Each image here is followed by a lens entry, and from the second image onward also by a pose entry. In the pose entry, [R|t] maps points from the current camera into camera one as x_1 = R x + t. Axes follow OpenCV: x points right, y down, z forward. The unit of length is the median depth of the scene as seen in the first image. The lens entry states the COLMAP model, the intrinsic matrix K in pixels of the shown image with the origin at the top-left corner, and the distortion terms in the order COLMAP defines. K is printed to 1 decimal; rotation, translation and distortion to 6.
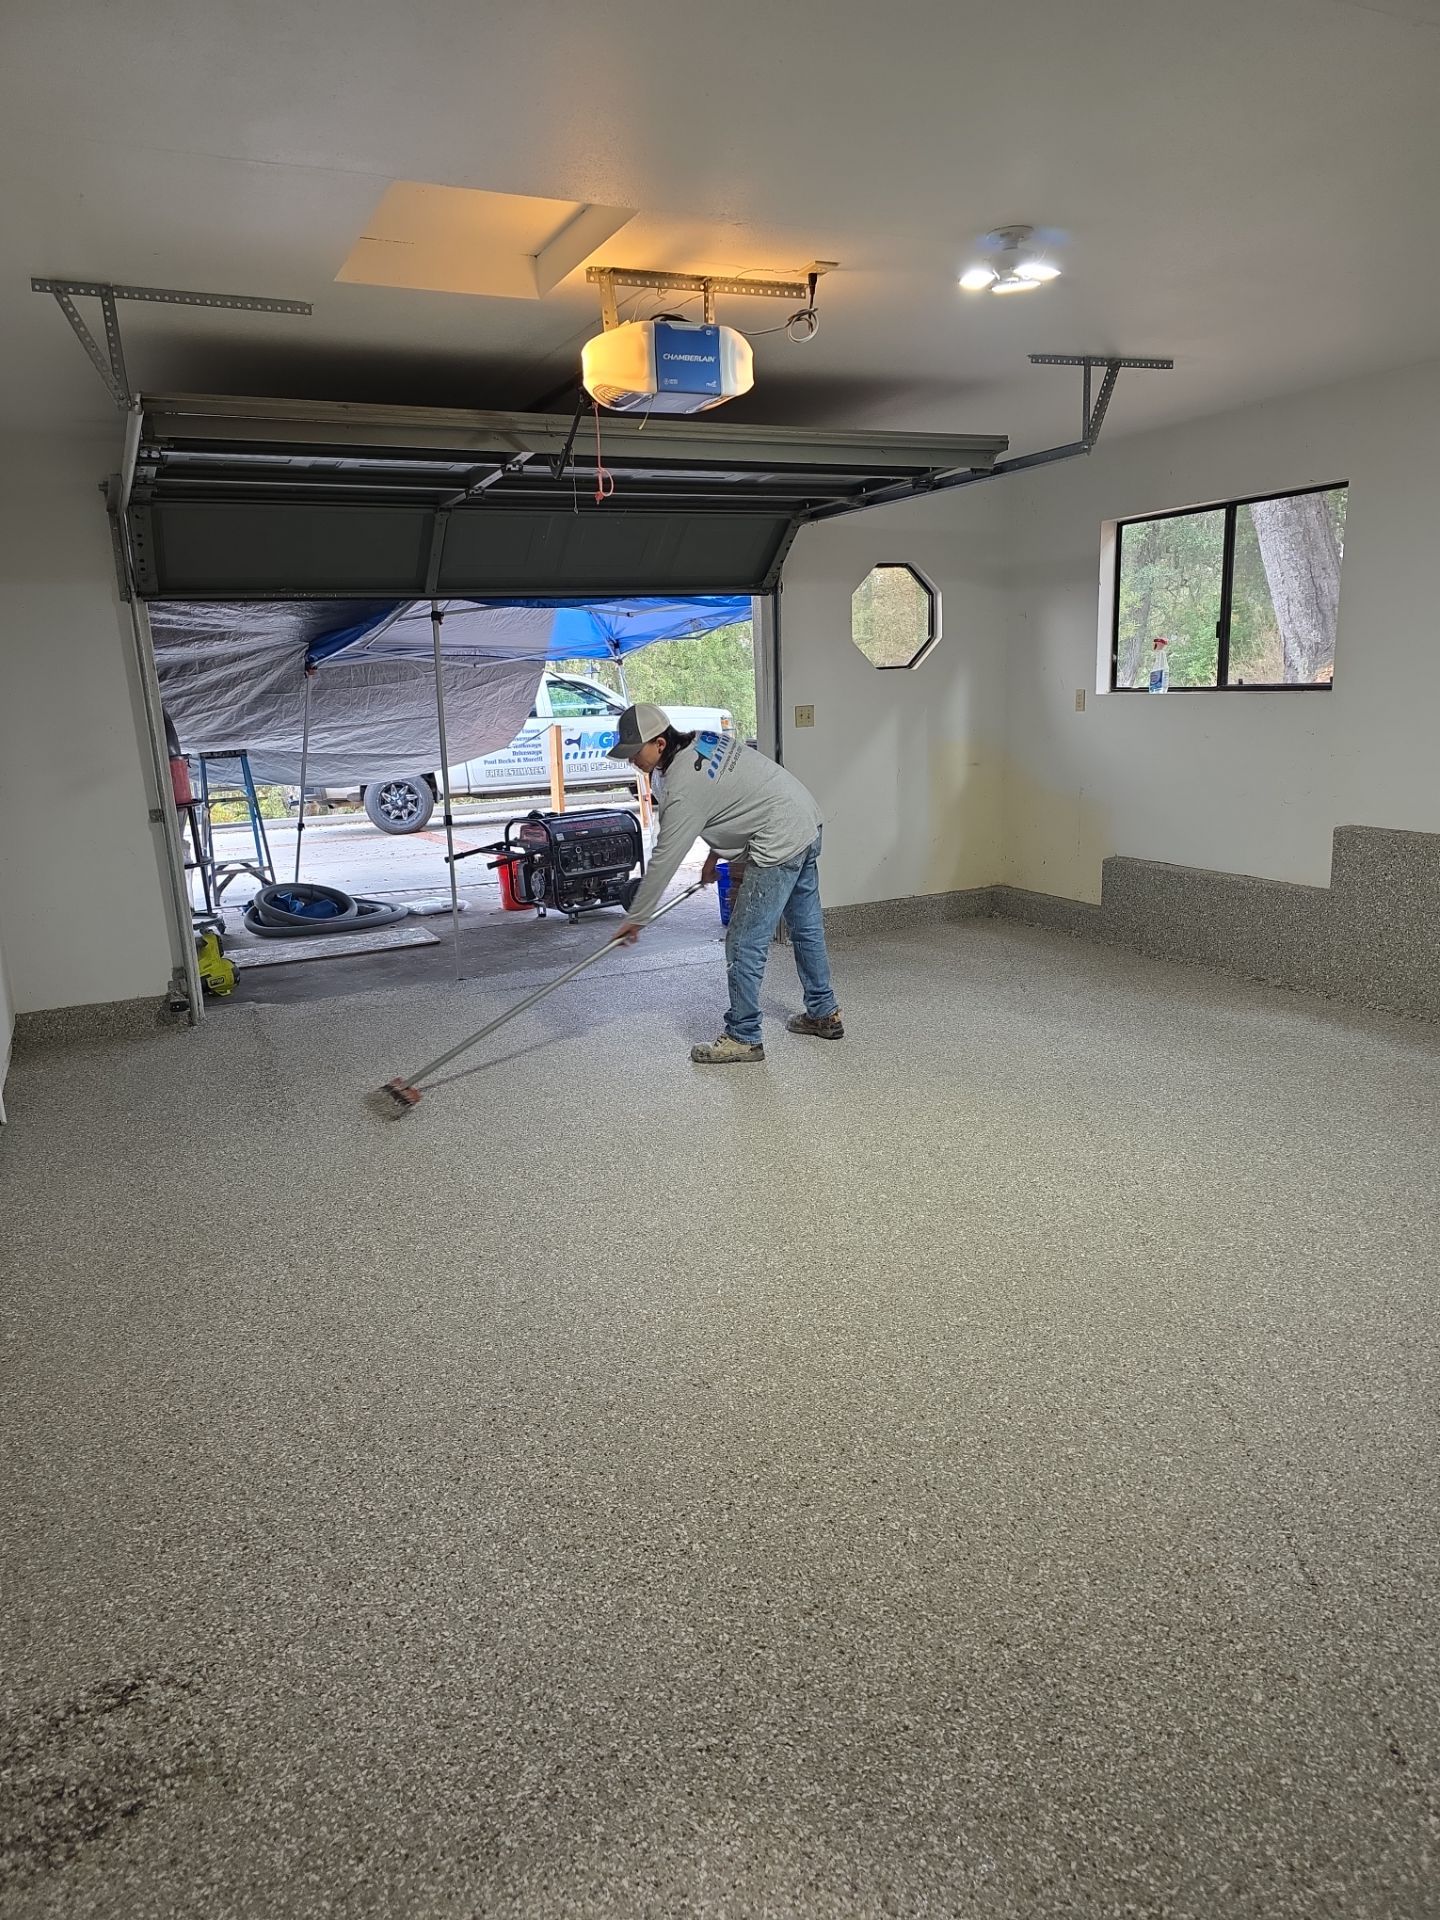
lens RADIAL K [[1255.9, 0, 720.0], [0, 1255.9, 960.0], [0, 0, 1]] dist [0.036386, -0.029127]
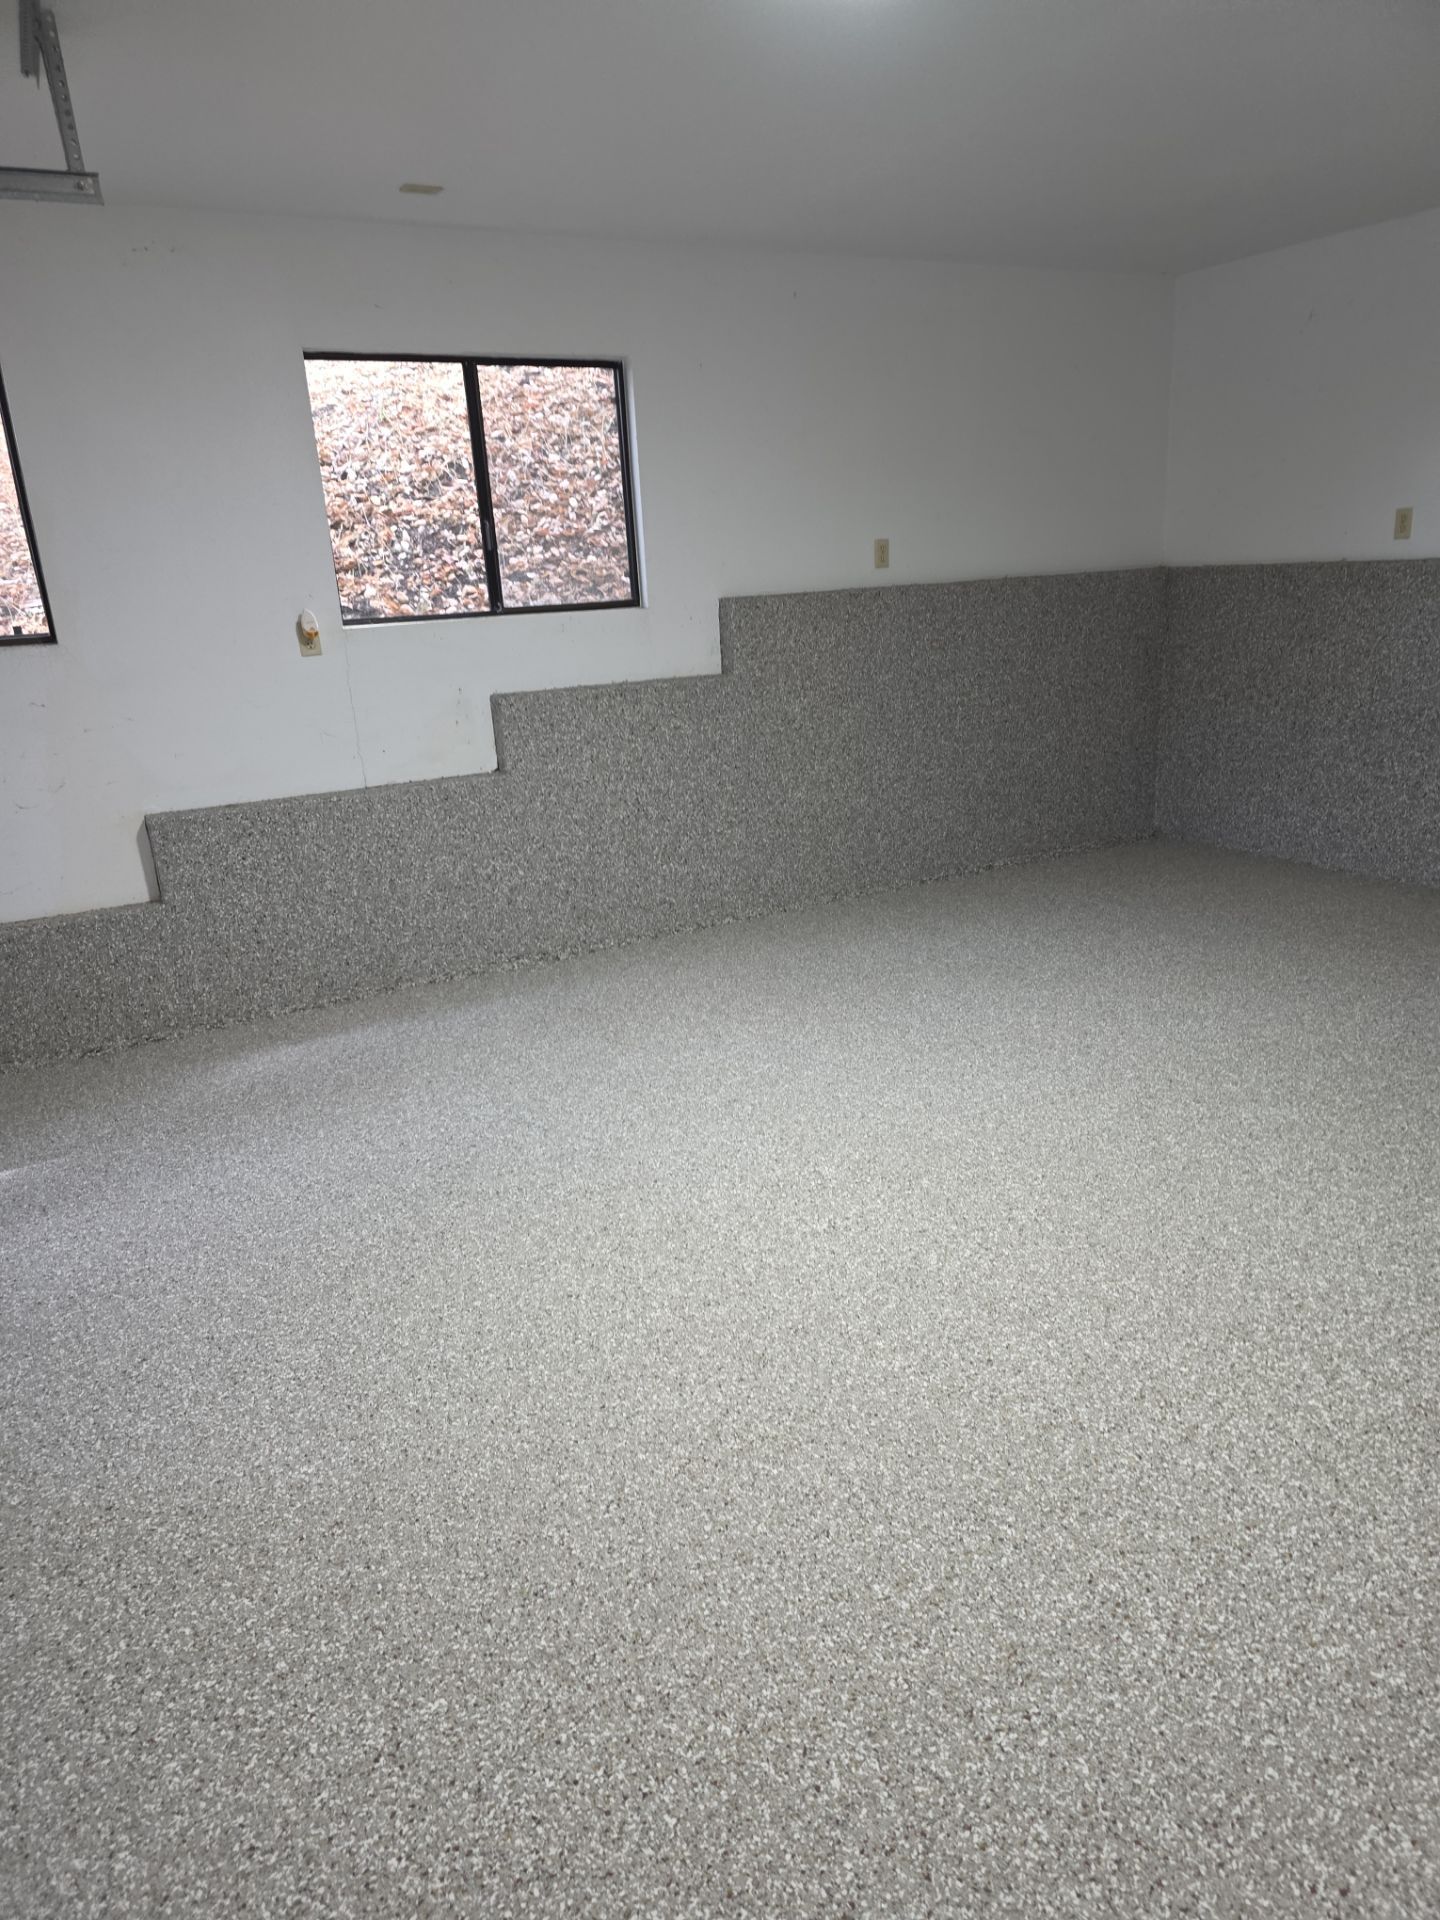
lens RADIAL K [[1255.9, 0, 720.0], [0, 1255.9, 960.0], [0, 0, 1]] dist [0.036386, -0.029127]
pose [[-0.105932, -0.267746, 0.957648, -0.399749], [0.268051, 0.919727, 0.286794, -0.203199], [-0.957563, 0.287080, -0.025659, 0.946333]]
